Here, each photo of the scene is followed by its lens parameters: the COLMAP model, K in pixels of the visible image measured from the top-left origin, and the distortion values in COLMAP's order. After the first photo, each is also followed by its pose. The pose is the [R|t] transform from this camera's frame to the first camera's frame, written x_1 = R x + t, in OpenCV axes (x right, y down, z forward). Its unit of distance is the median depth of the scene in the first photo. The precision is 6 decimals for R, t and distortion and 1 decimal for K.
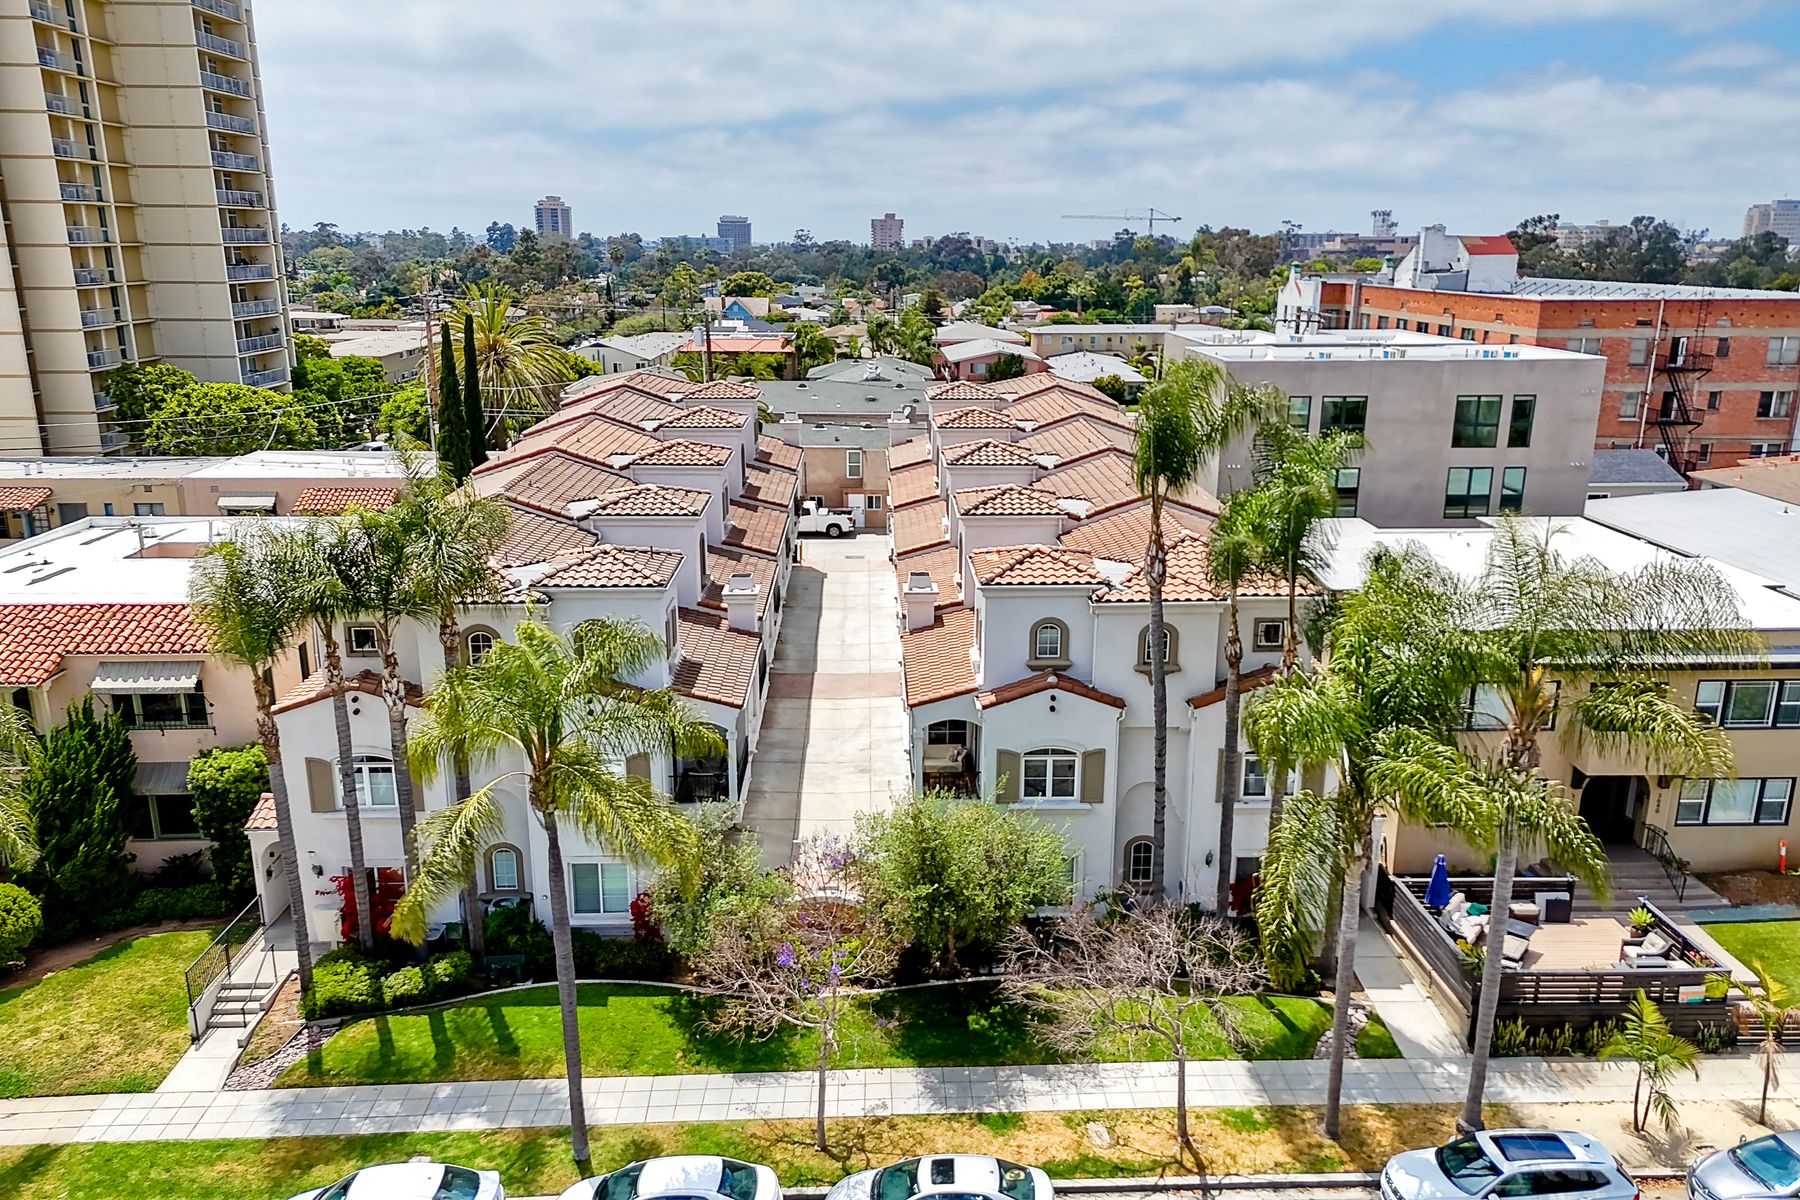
lens RADIAL K [[1321.3, 0, 918.8], [0, 1321.3, 606.7], [0, 0, 1]] dist [0.057811, -0.032712]
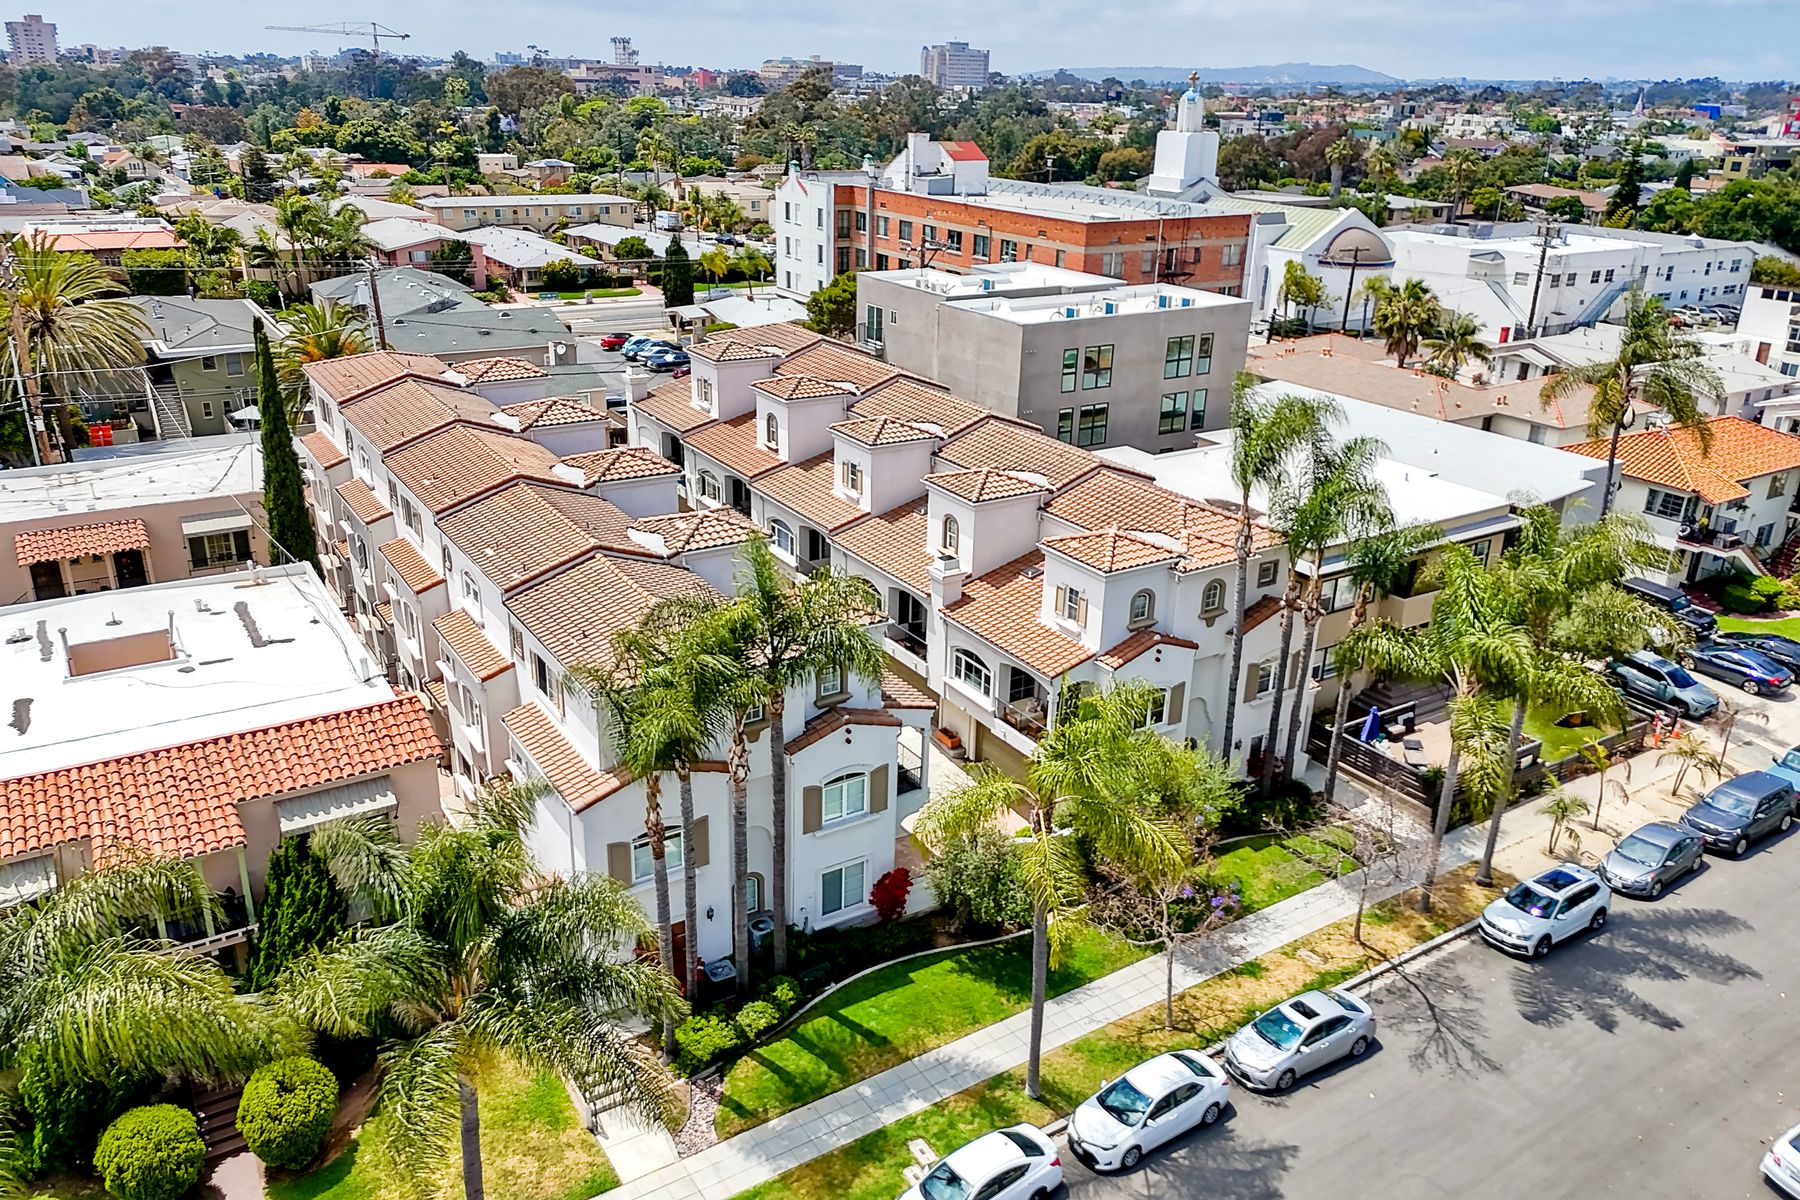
lens RADIAL K [[1321.3, 0, 917.4], [0, 1321.3, 611.7], [0, 0, 1]] dist [0.057811, -0.032712]
pose [[0.860671, -0.173103, 0.478833, -0.486730], [0.113233, 0.981956, 0.151459, -0.130436], [-0.496411, -0.076137, 0.864742, 0.008272]]
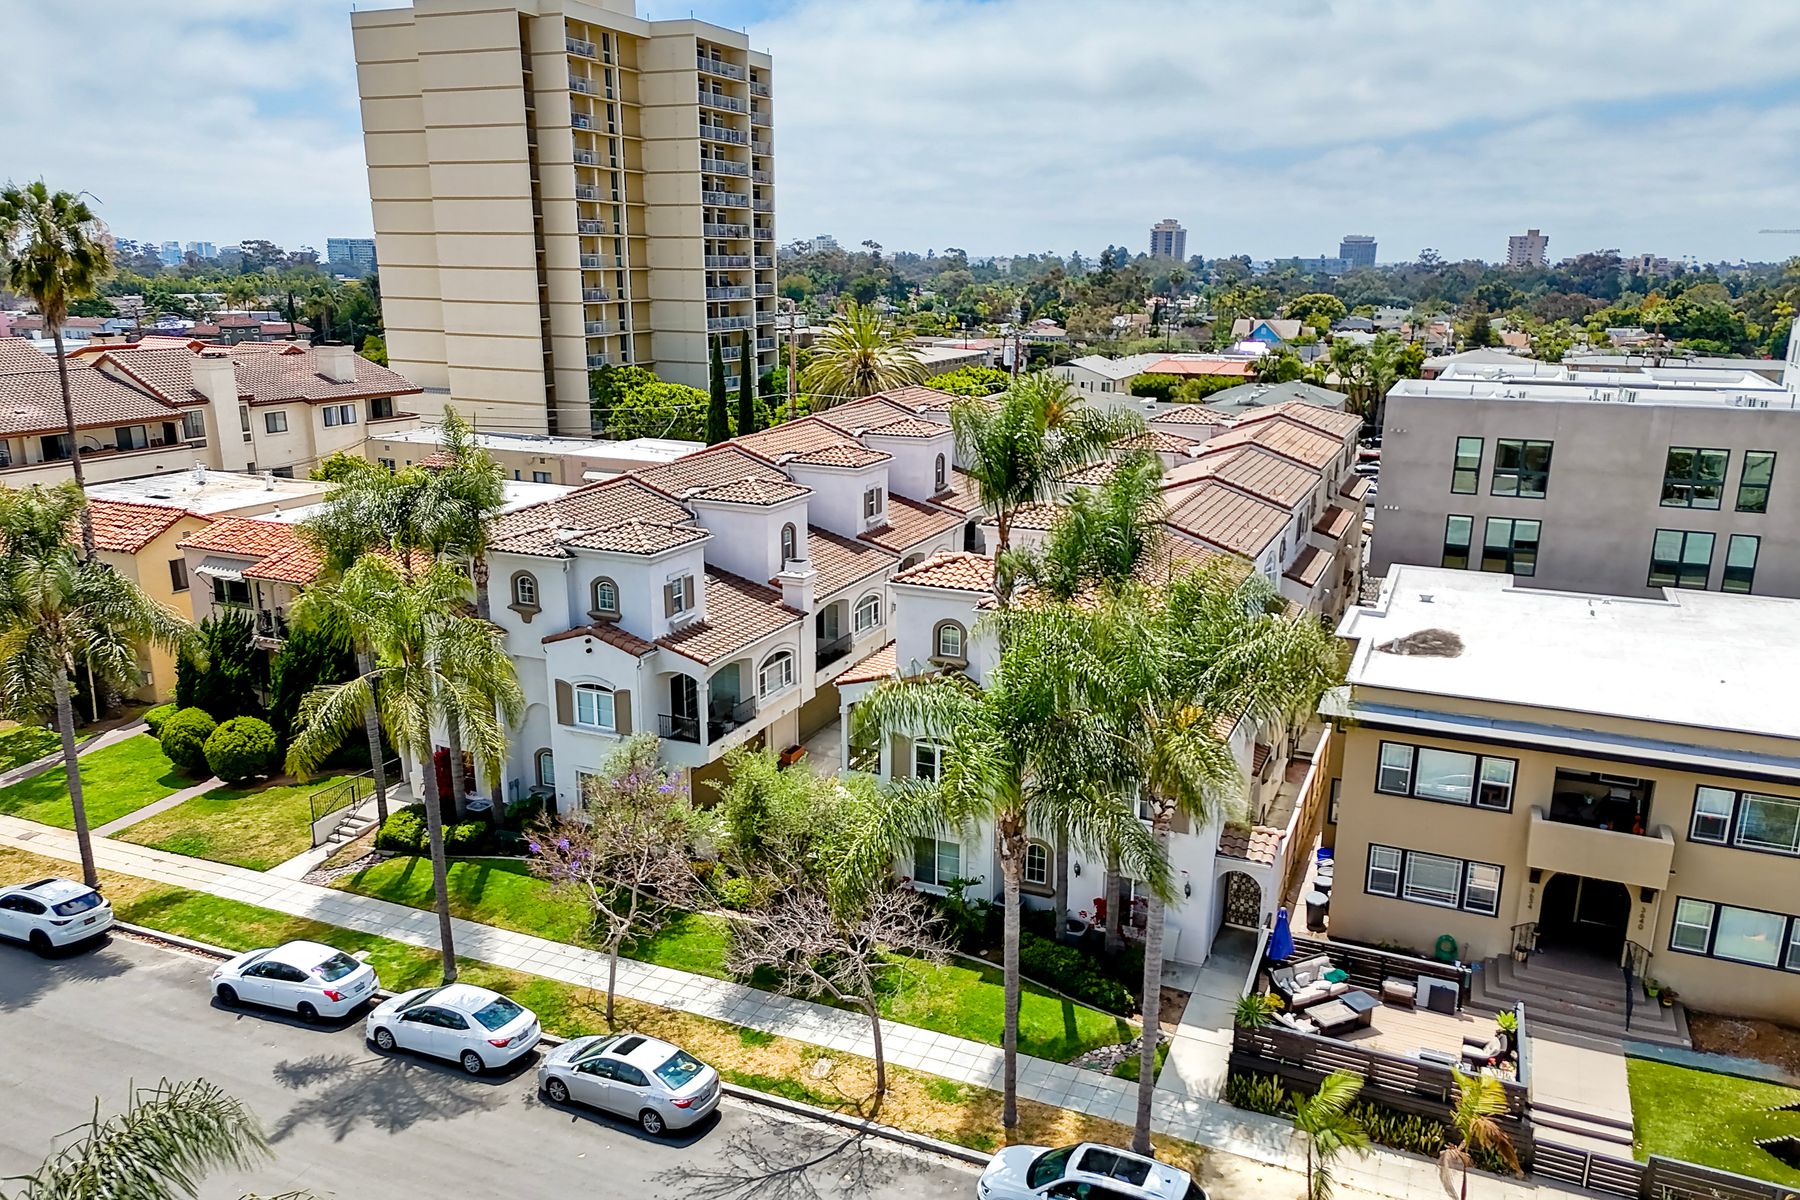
lens RADIAL K [[1321.3, 0, 924.4], [0, 1321.3, 637.0], [0, 0, 1]] dist [0.057811, -0.032712]
pose [[0.901421, 0.120967, -0.415702, 0.370581], [-0.118399, 0.992448, 0.032058, -0.006345], [0.416440, 0.020321, 0.908936, 0.006376]]
